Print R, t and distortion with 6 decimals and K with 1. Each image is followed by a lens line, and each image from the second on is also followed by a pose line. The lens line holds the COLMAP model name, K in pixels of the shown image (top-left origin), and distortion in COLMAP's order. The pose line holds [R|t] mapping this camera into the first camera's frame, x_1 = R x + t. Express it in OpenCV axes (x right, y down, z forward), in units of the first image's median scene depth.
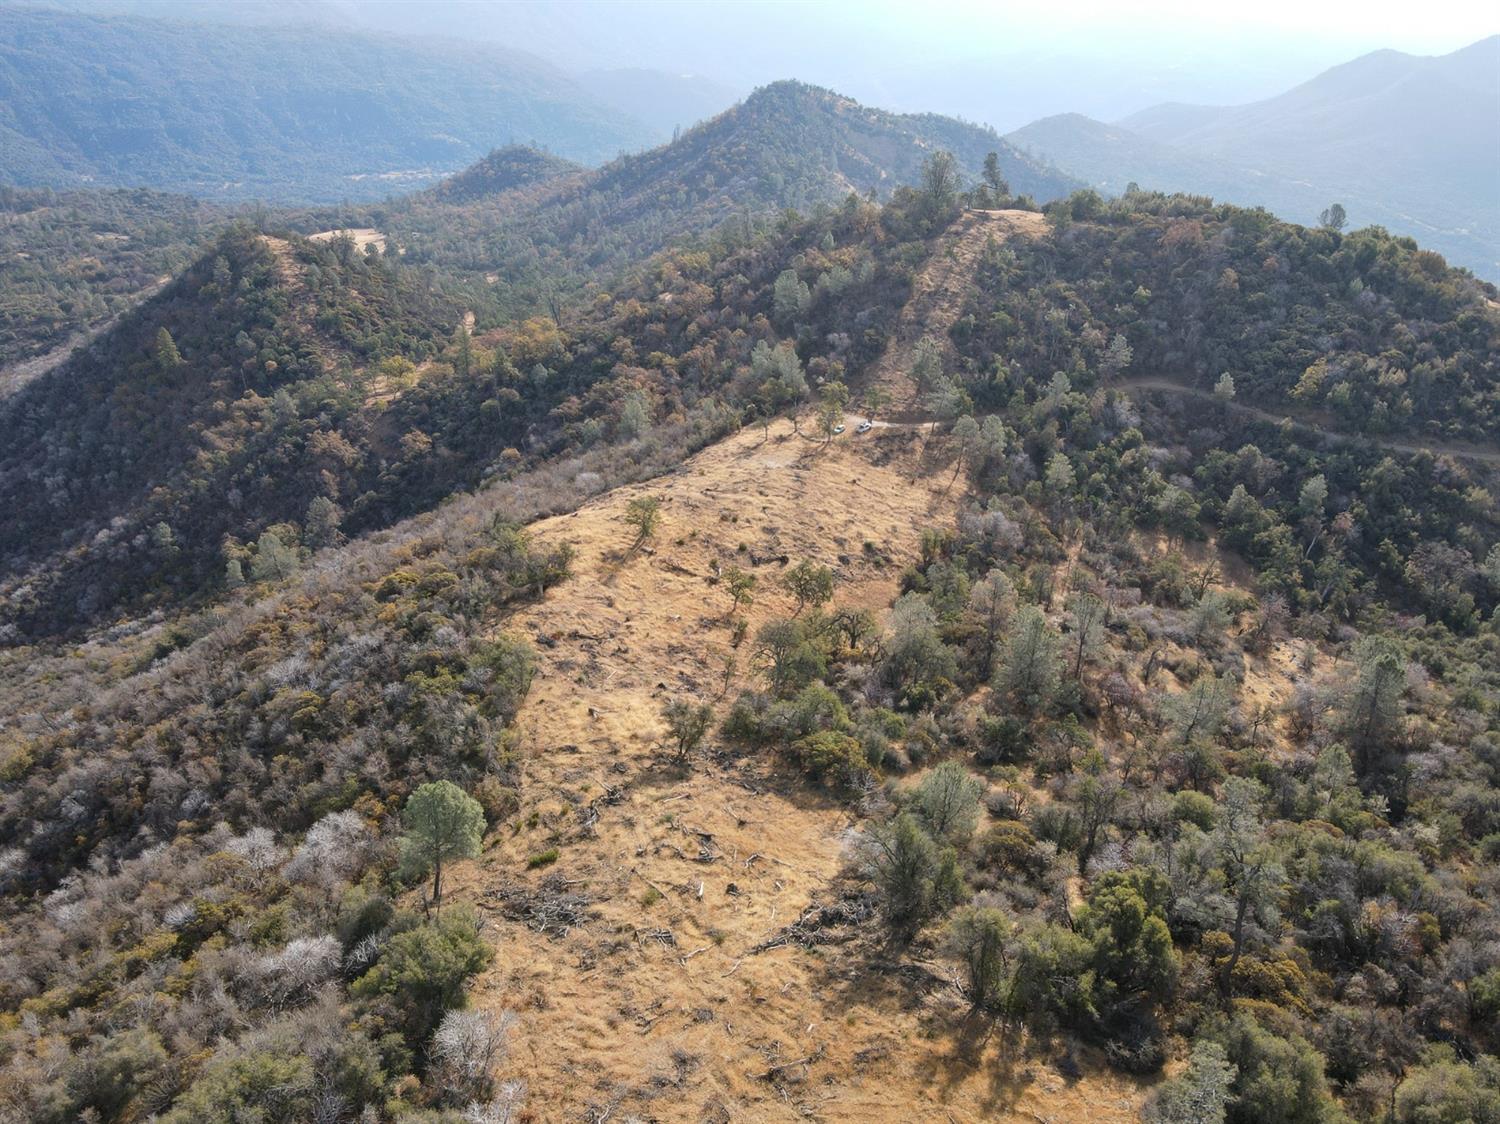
lens RADIAL K [[1095.1, 0, 751.3], [0, 1095.1, 564.3], [0, 0, 1]] dist [-0.011009, 0.040503]
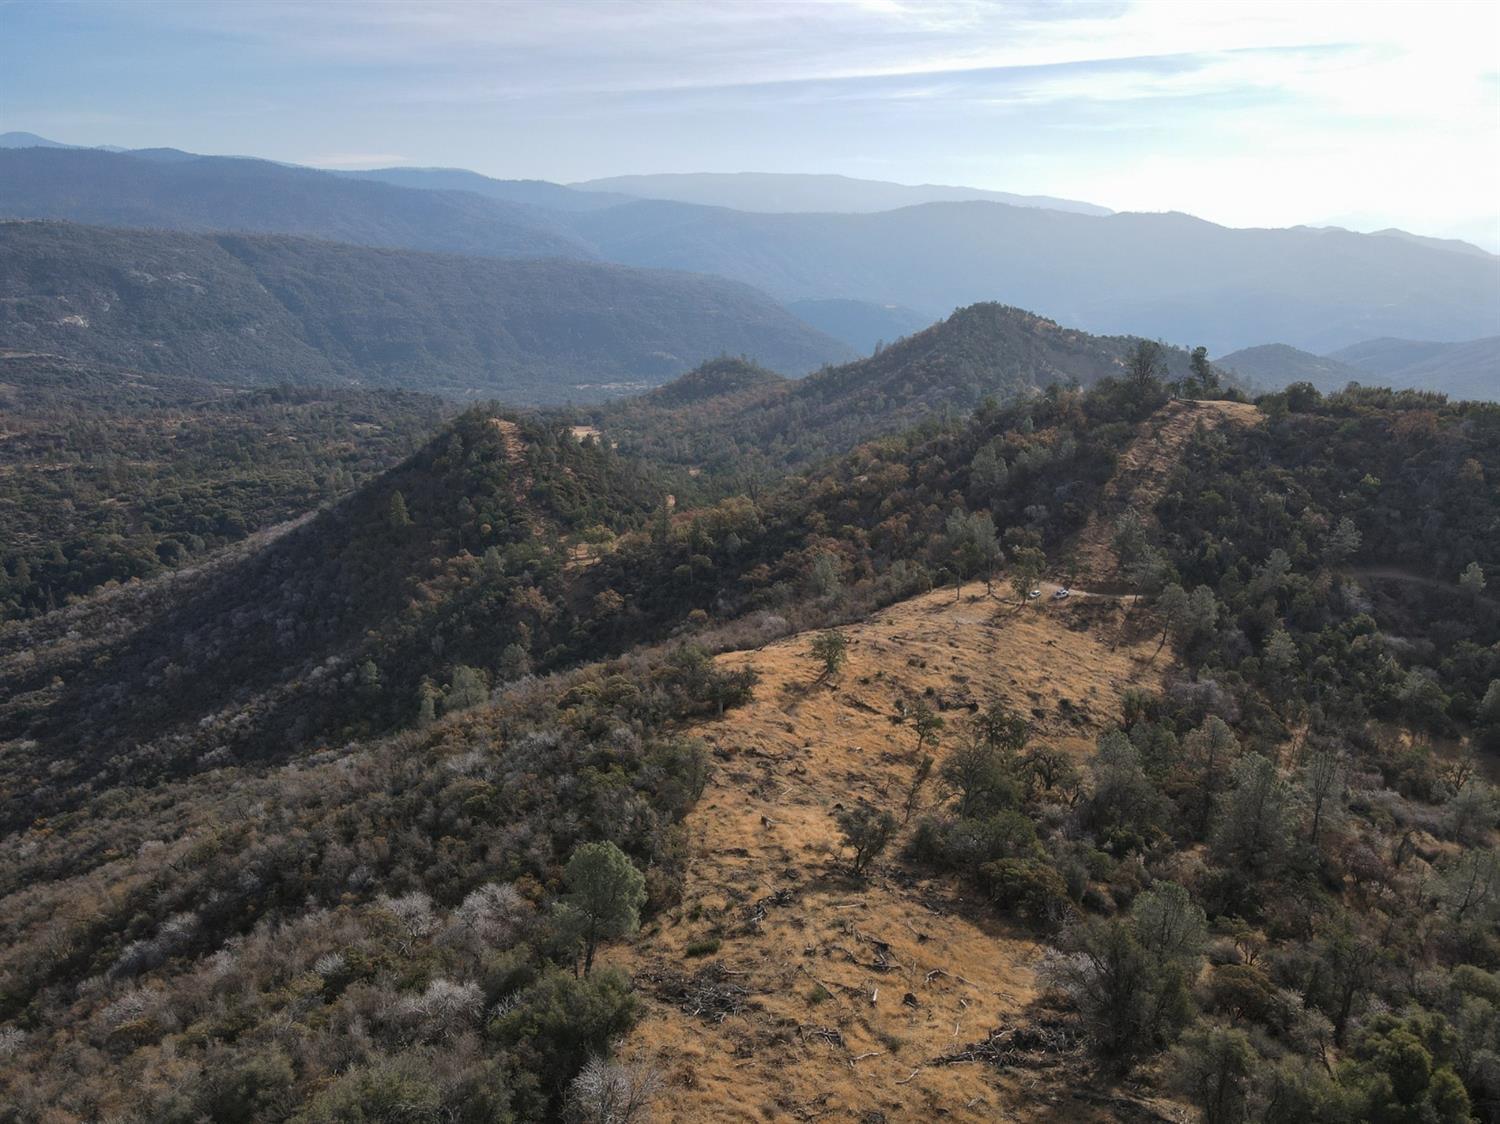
lens RADIAL K [[1095.1, 0, 751.3], [0, 1095.1, 564.3], [0, 0, 1]] dist [-0.011009, 0.040503]
pose [[0.984373, 0.053984, -0.167618, -0.006965], [-0.084807, 0.979528, -0.182573, 0.059110], [0.154330, 0.193935, 0.968799, 0.027823]]
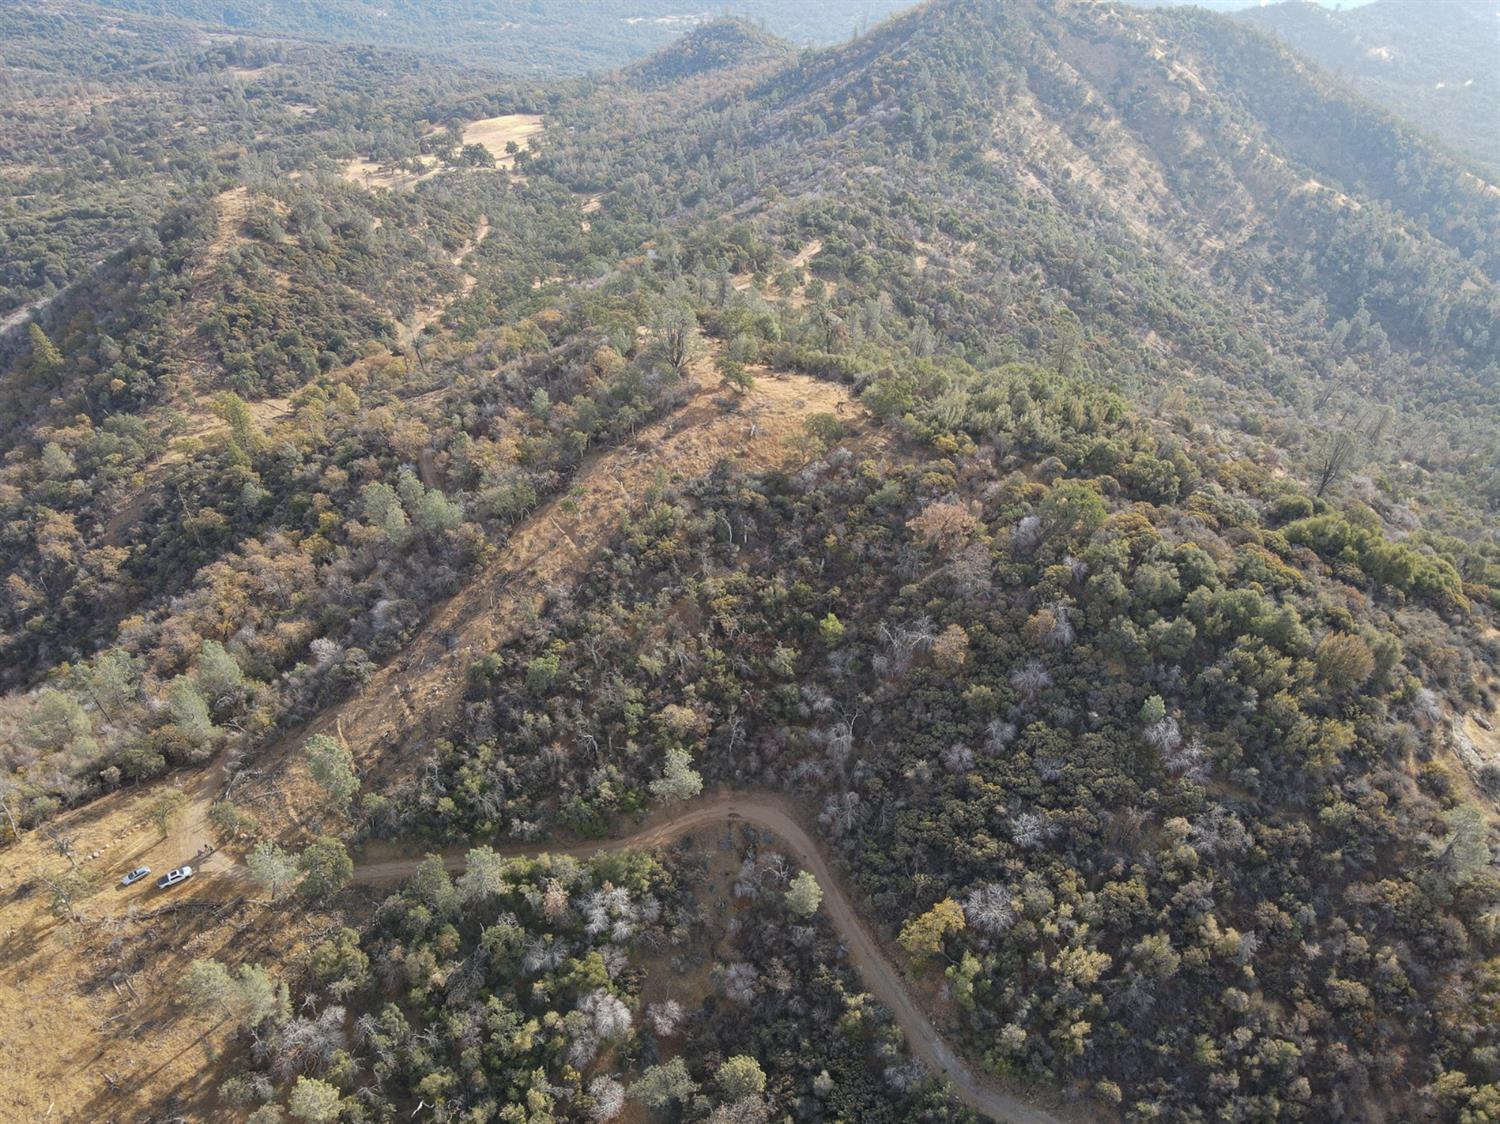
lens RADIAL K [[1095.1, 0, 751.3], [0, 1095.1, 564.3], [0, 0, 1]] dist [-0.011009, 0.040503]
pose [[0.955412, 0.165309, -0.244664, 0.688046], [-0.130409, 0.979638, 0.152652, -0.554152], [0.264917, -0.113939, 0.957516, 0.597224]]
